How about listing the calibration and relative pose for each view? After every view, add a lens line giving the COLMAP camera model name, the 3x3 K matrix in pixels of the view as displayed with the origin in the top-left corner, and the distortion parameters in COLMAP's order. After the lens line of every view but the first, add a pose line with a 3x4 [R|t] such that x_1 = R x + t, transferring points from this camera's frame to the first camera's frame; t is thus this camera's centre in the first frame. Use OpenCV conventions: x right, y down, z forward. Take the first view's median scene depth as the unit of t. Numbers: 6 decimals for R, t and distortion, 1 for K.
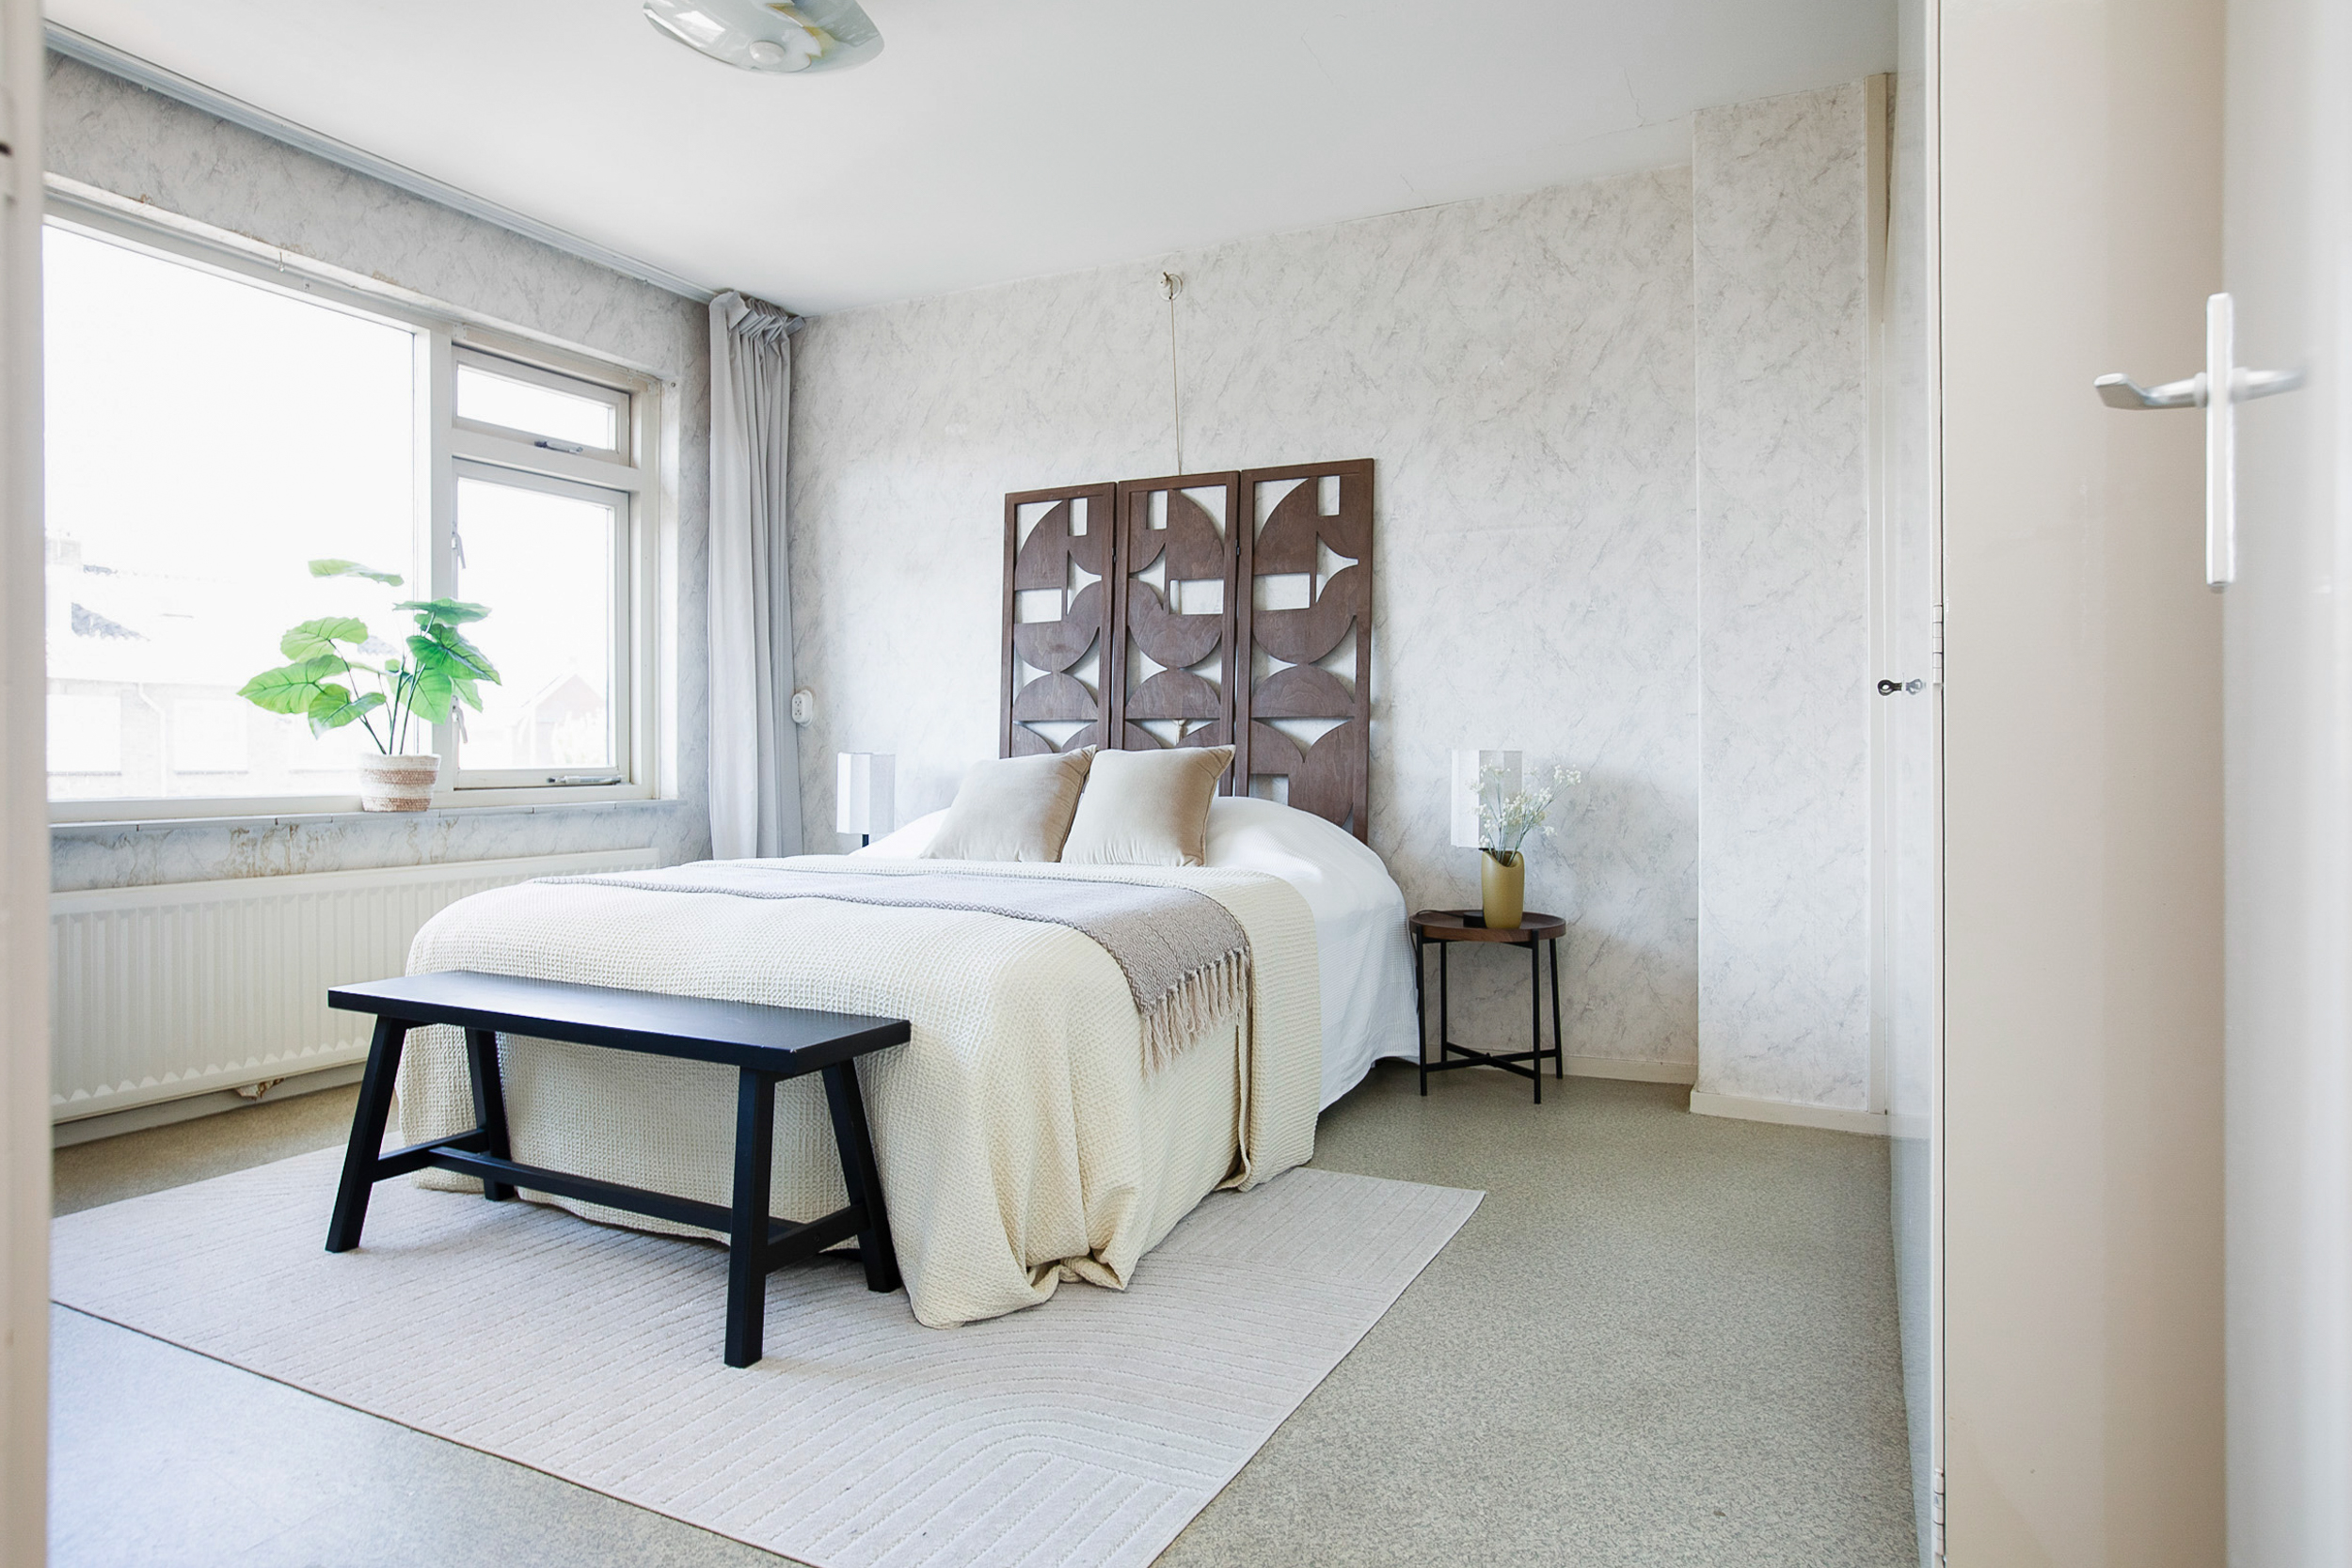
lens RADIAL K [[1384.8, 0, 1173.0], [0, 1384.8, 758.7], [0, 0, 1]] dist [-0.044715, 0.026243]
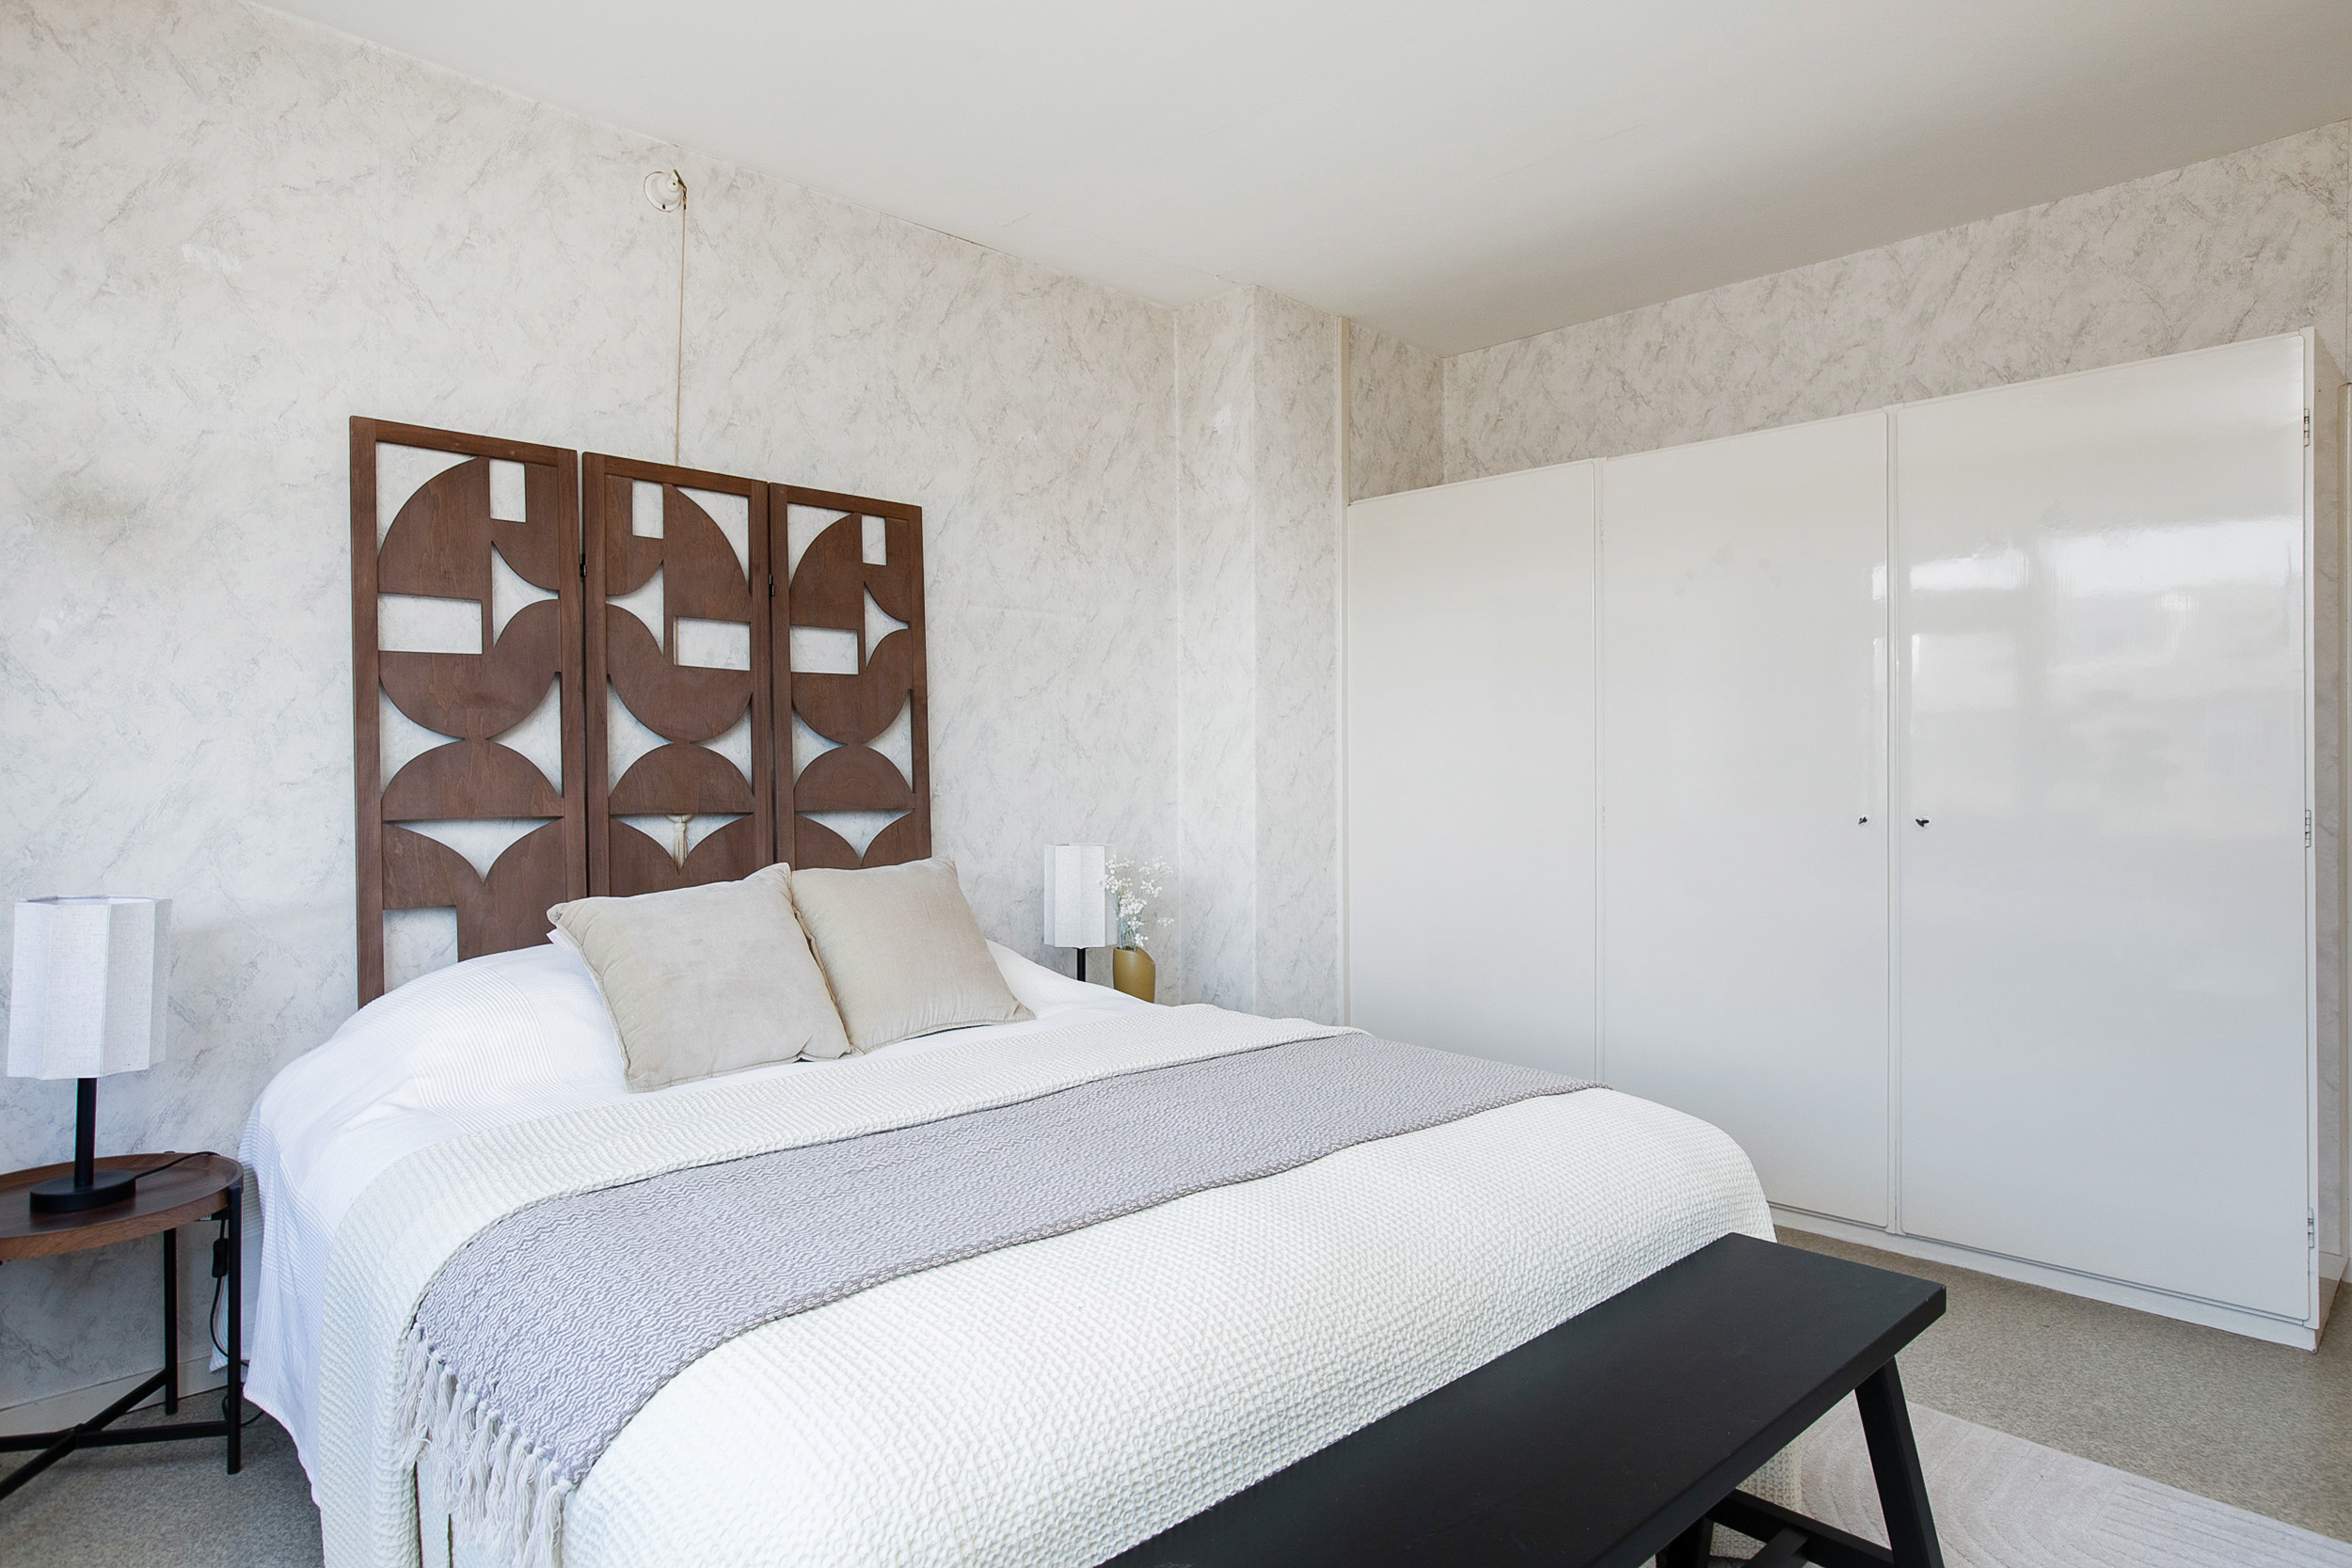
lens RADIAL K [[1384.8, 0, 1173.0], [0, 1384.8, 758.7], [0, 0, 1]] dist [-0.044715, 0.026243]
pose [[0.321678, 0.007331, 0.946821, -0.609370], [0.003980, 0.999951, -0.009094, -0.052341], [-0.946841, 0.006693, 0.321633, 0.571642]]
